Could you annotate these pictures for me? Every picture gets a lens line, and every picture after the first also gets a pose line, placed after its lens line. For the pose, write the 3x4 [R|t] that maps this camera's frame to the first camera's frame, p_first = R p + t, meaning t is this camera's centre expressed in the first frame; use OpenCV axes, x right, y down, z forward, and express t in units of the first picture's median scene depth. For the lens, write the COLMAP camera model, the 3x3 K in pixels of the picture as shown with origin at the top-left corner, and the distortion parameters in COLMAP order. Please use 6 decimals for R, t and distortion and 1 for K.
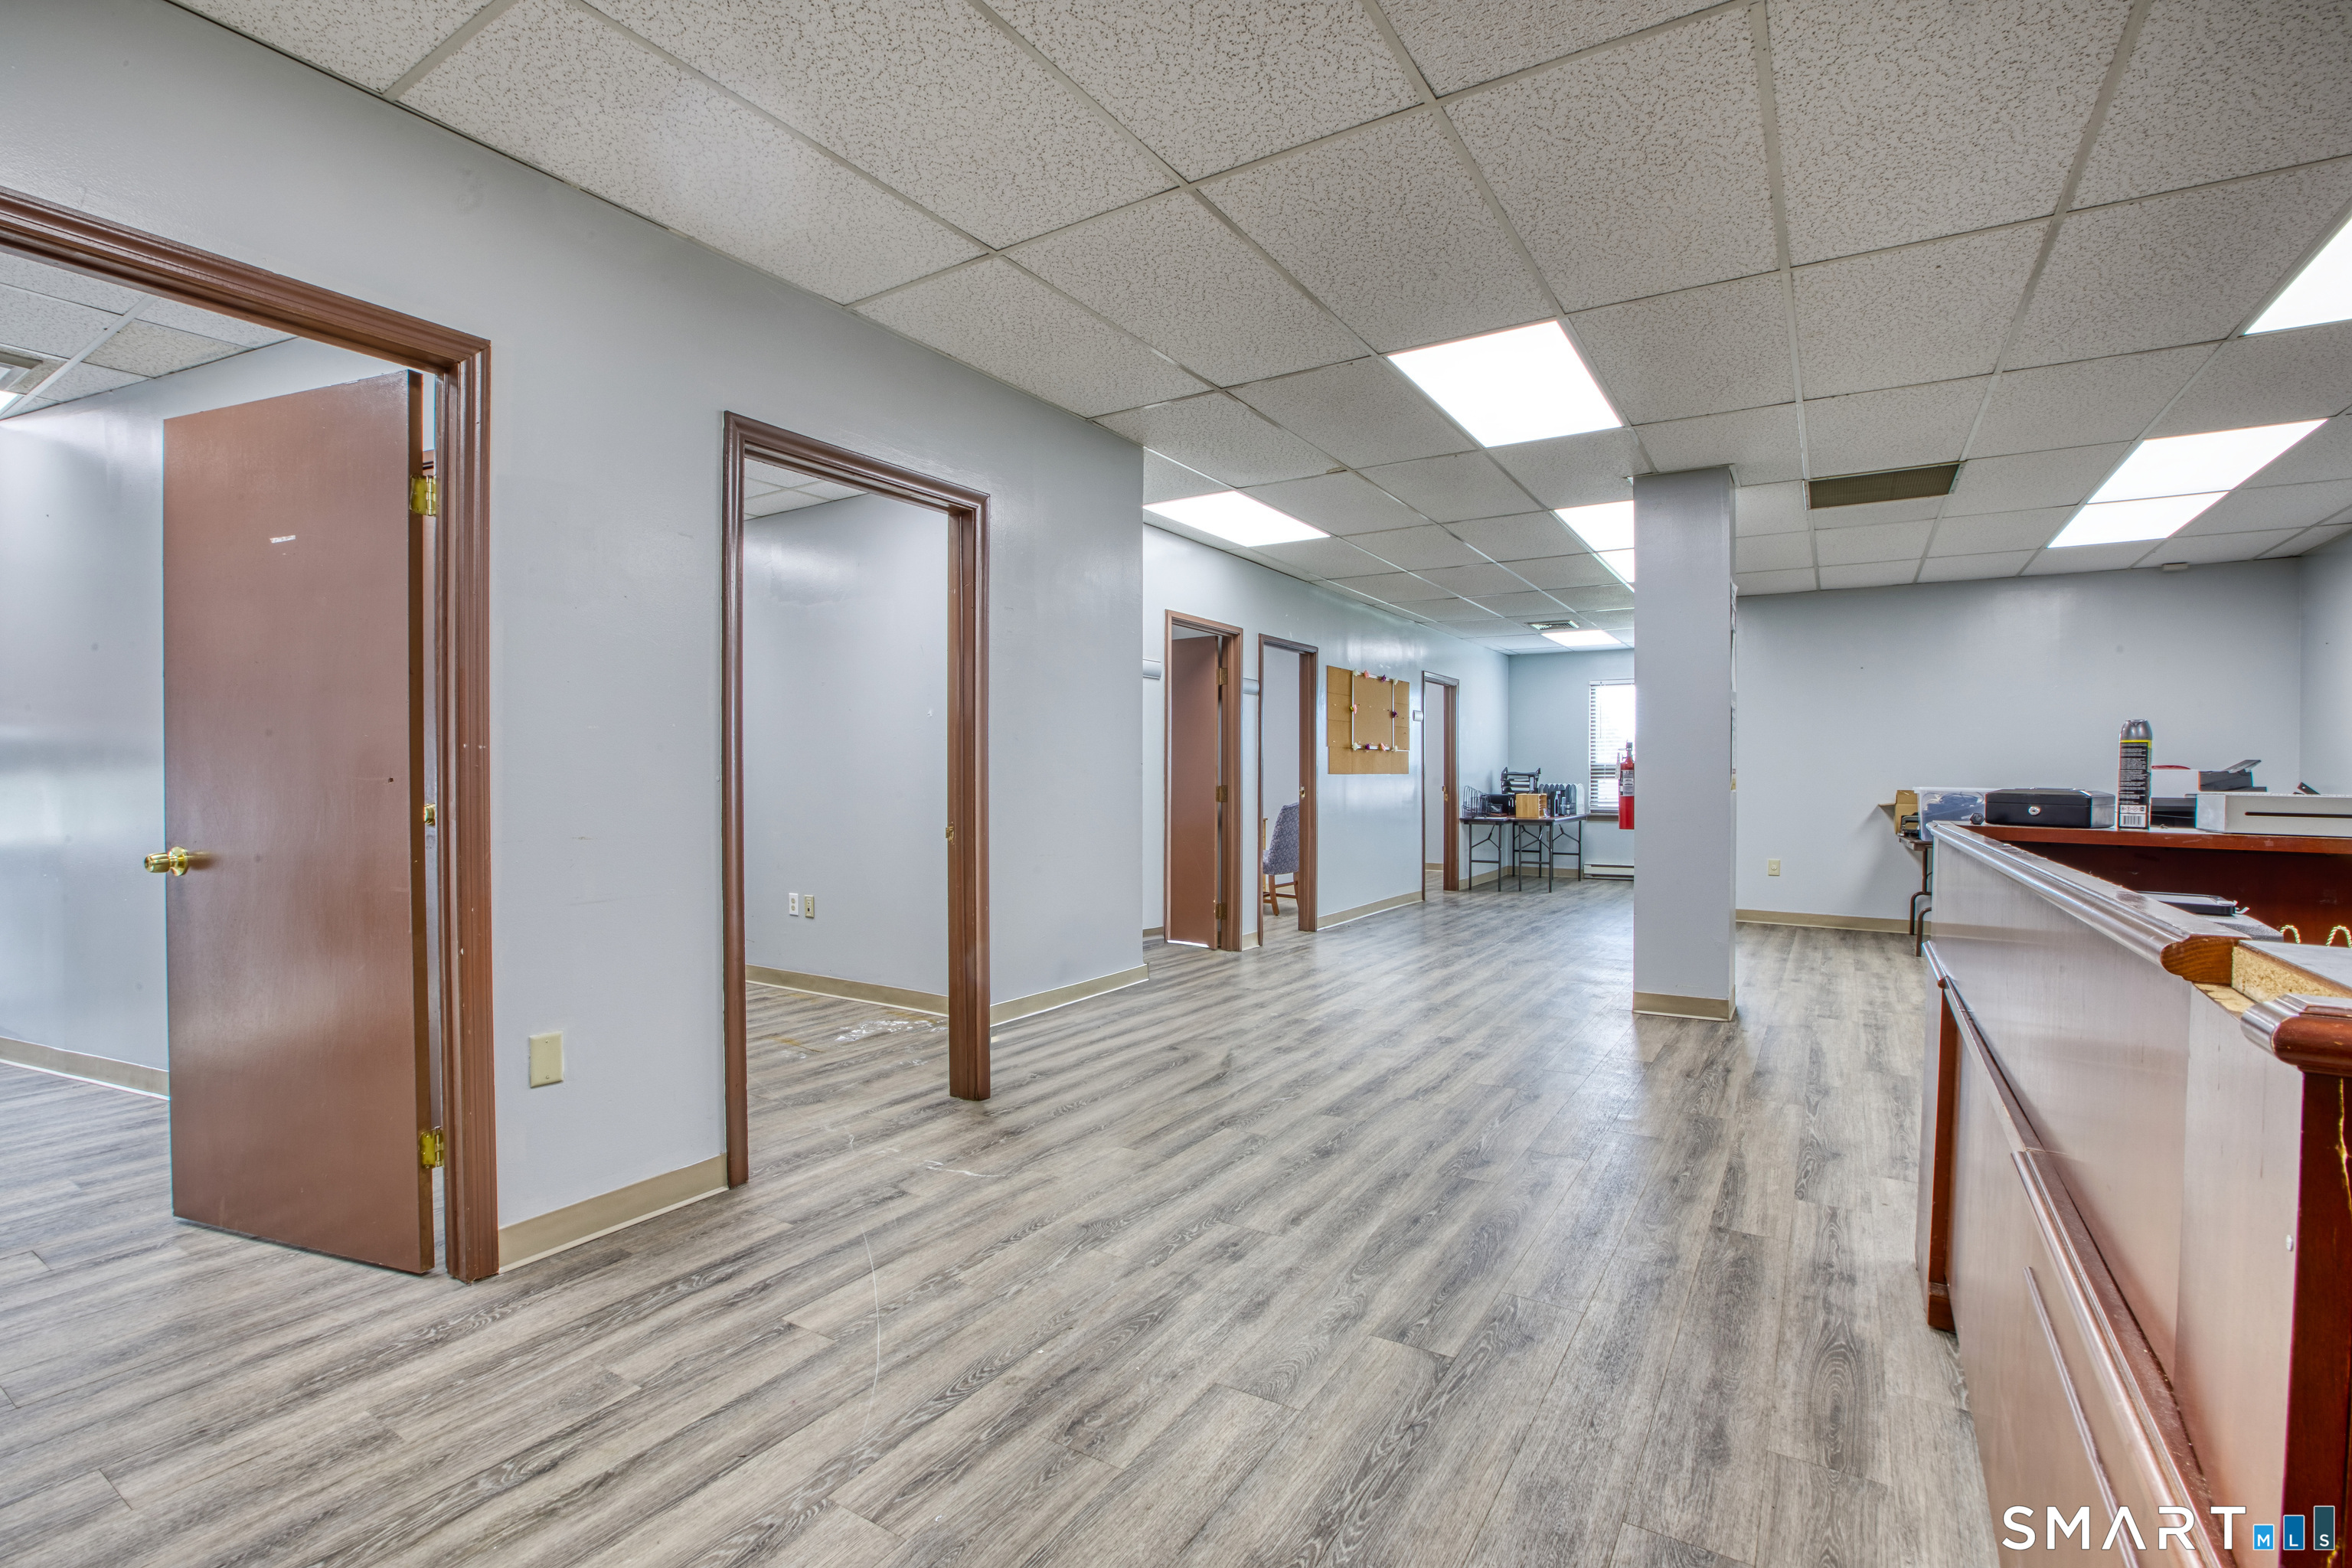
lens RADIAL K [[1072.8, 0, 1176.0], [0, 1072.8, 784.0], [0, 0, 1]] dist [-0.052845, 0.018559]
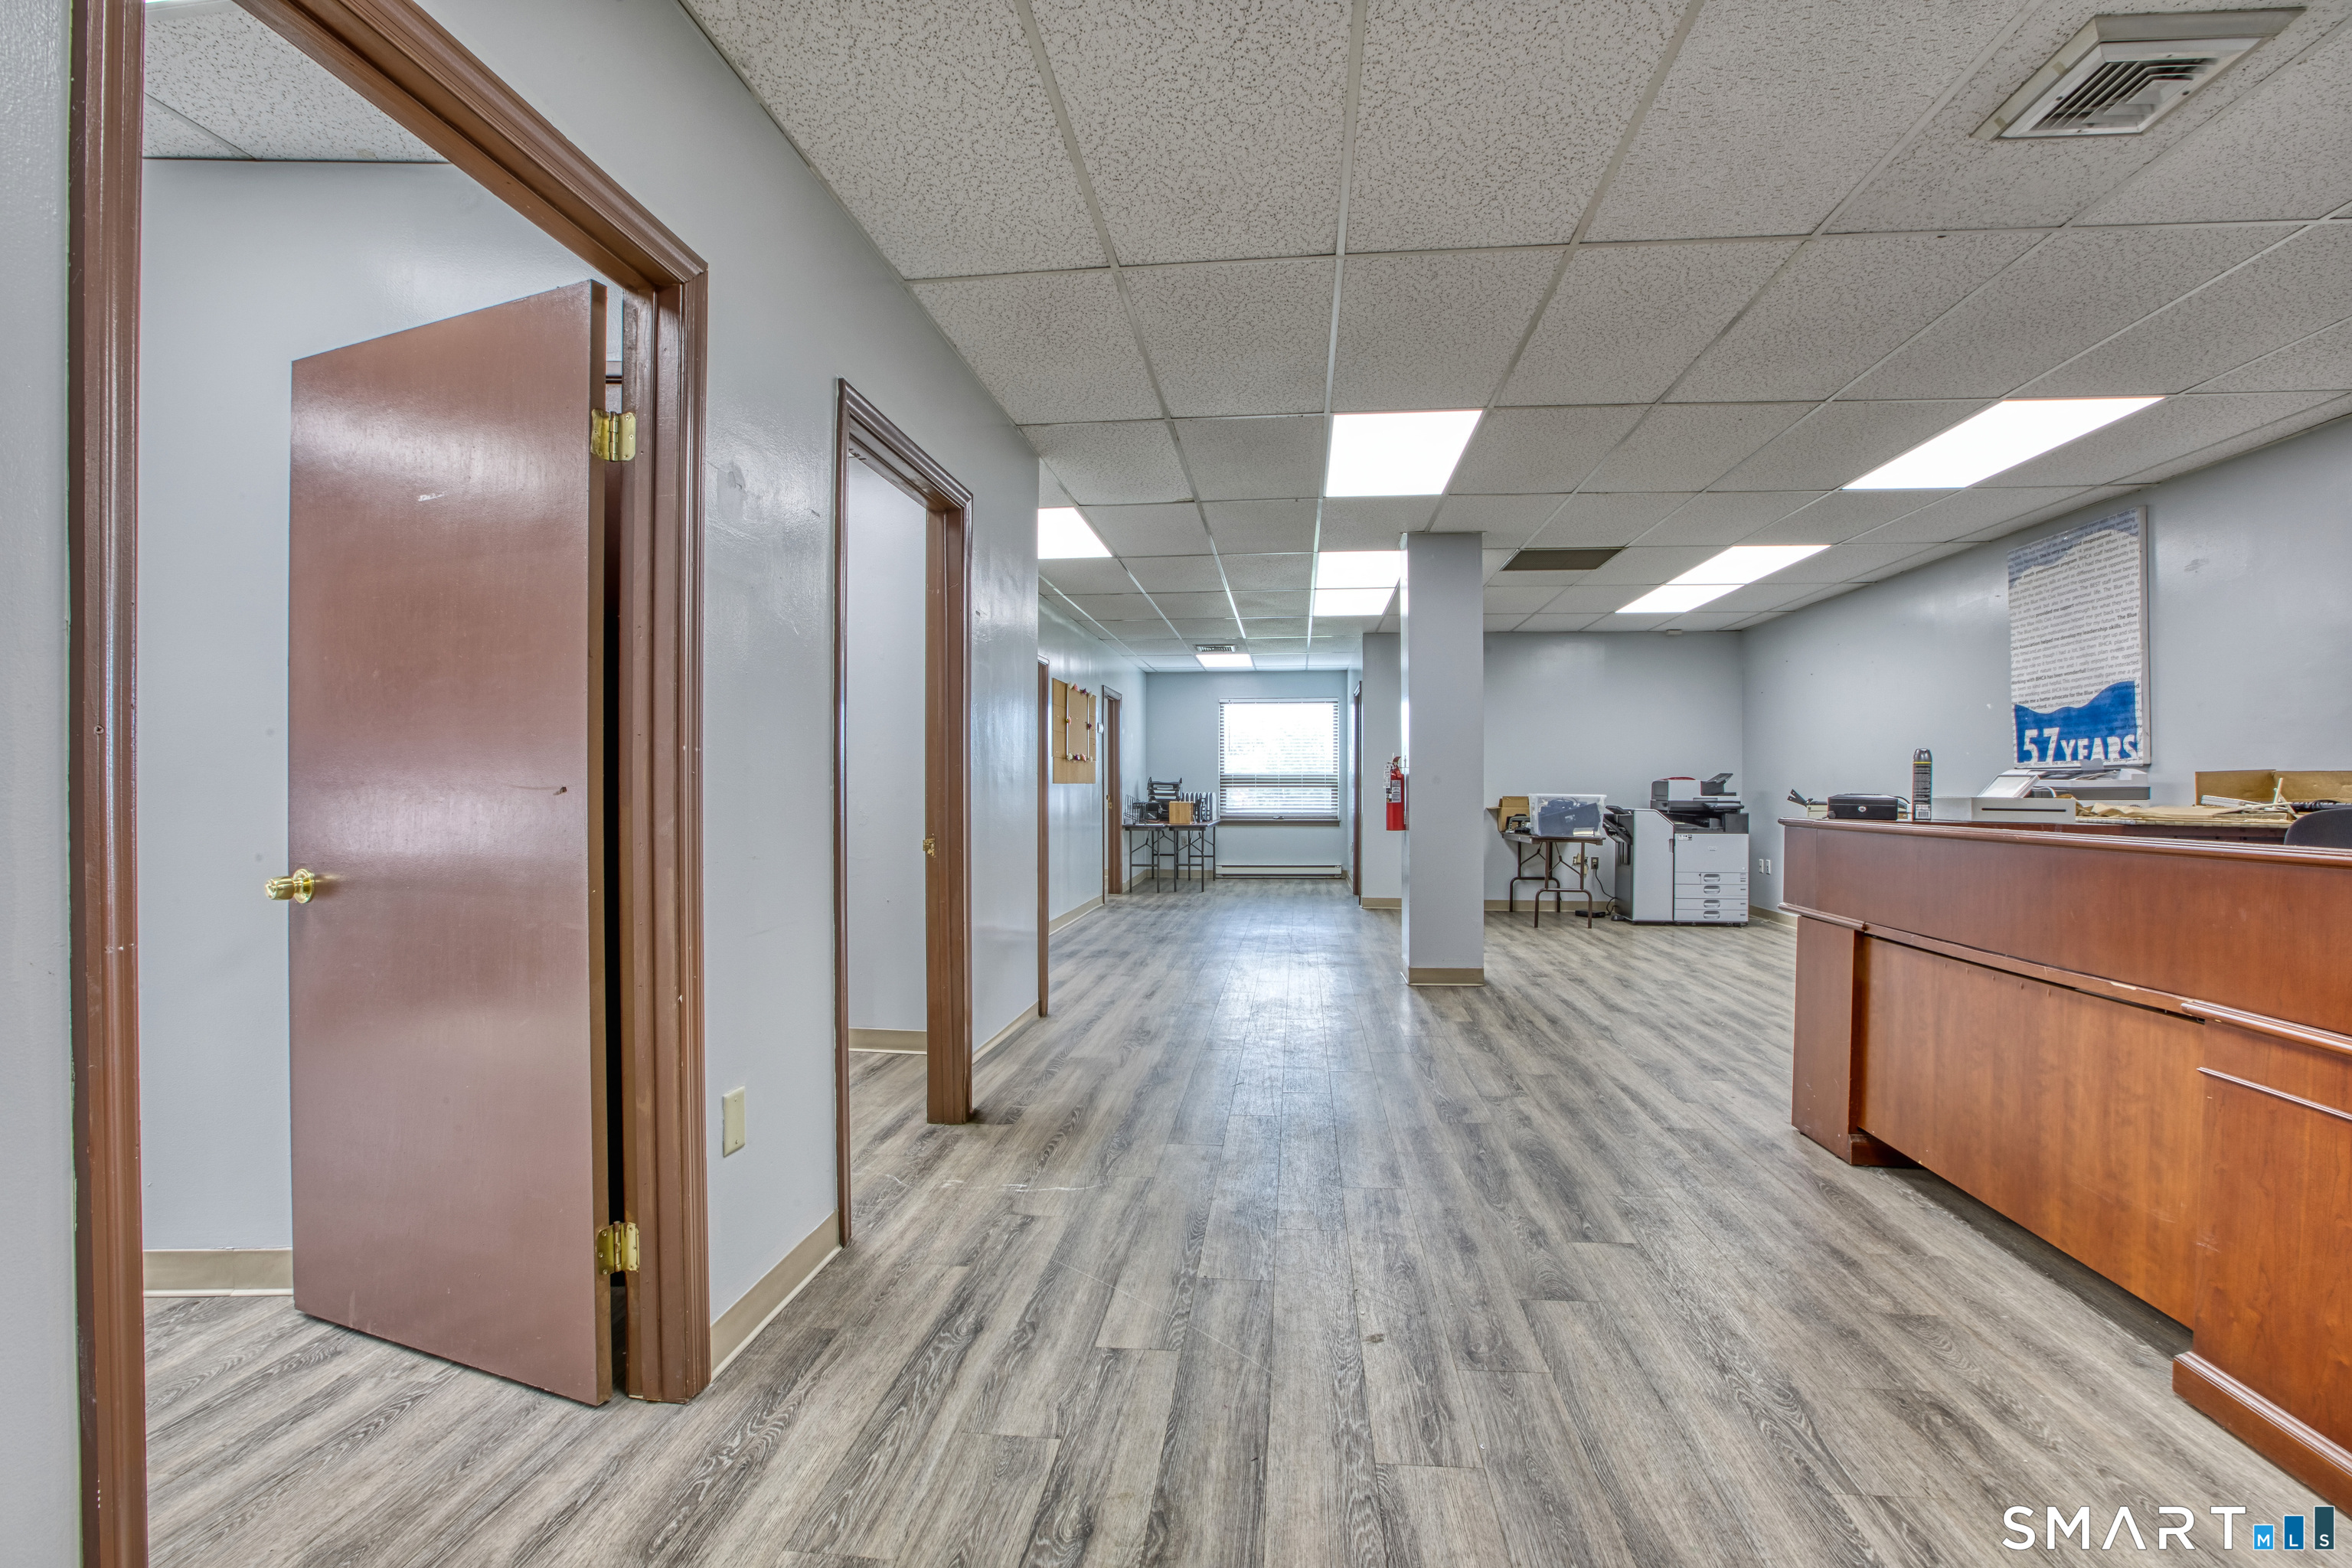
lens RADIAL K [[1067.7, 0, 1180.4], [0, 1067.7, 783.2], [0, 0, 1]] dist [-0.064213, 0.025075]
pose [[0.900707, 0.000338, 0.434427, -0.591996], [0.003642, 0.999959, -0.008329, -0.001551], [-0.434412, 0.009085, 0.900668, 0.076284]]
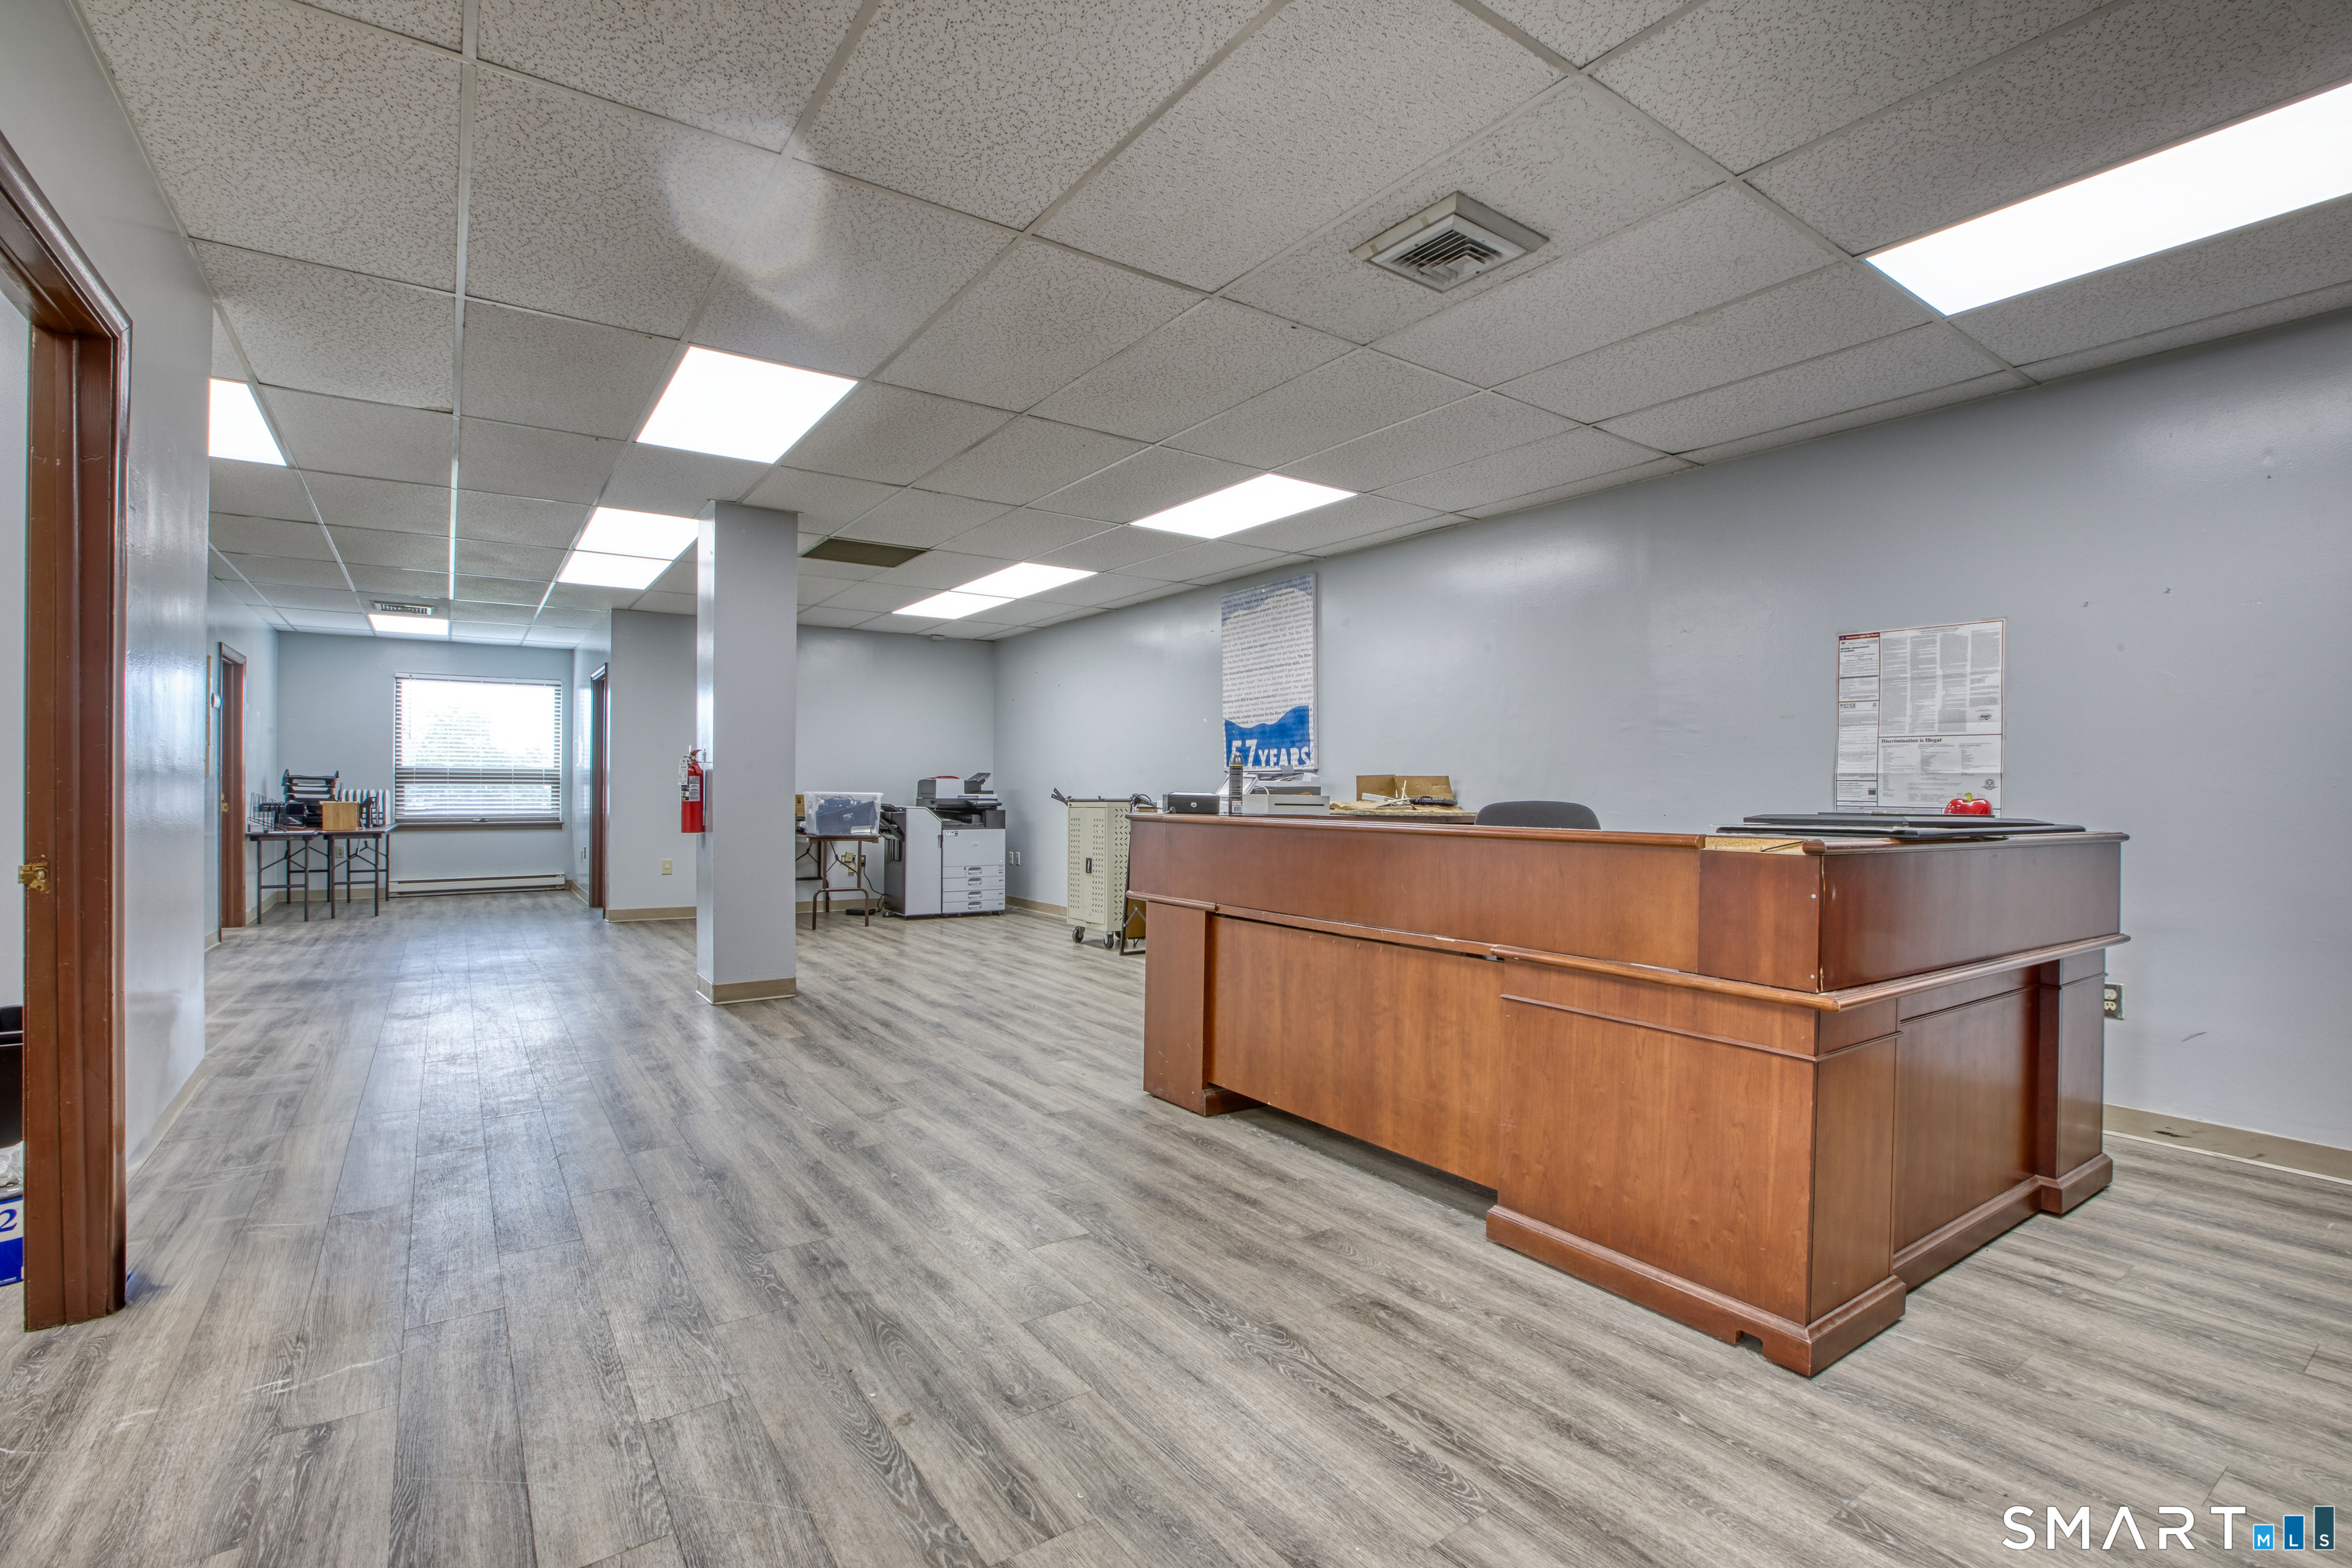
lens RADIAL K [[1067.7, 0, 1180.4], [0, 1067.7, 783.2], [0, 0, 1]] dist [-0.064213, 0.025075]
pose [[0.389653, 0.003440, 0.920955, -0.674378], [0.001838, 0.999988, -0.004513, -0.001446], [-0.920960, 0.003451, 0.389642, 0.296532]]
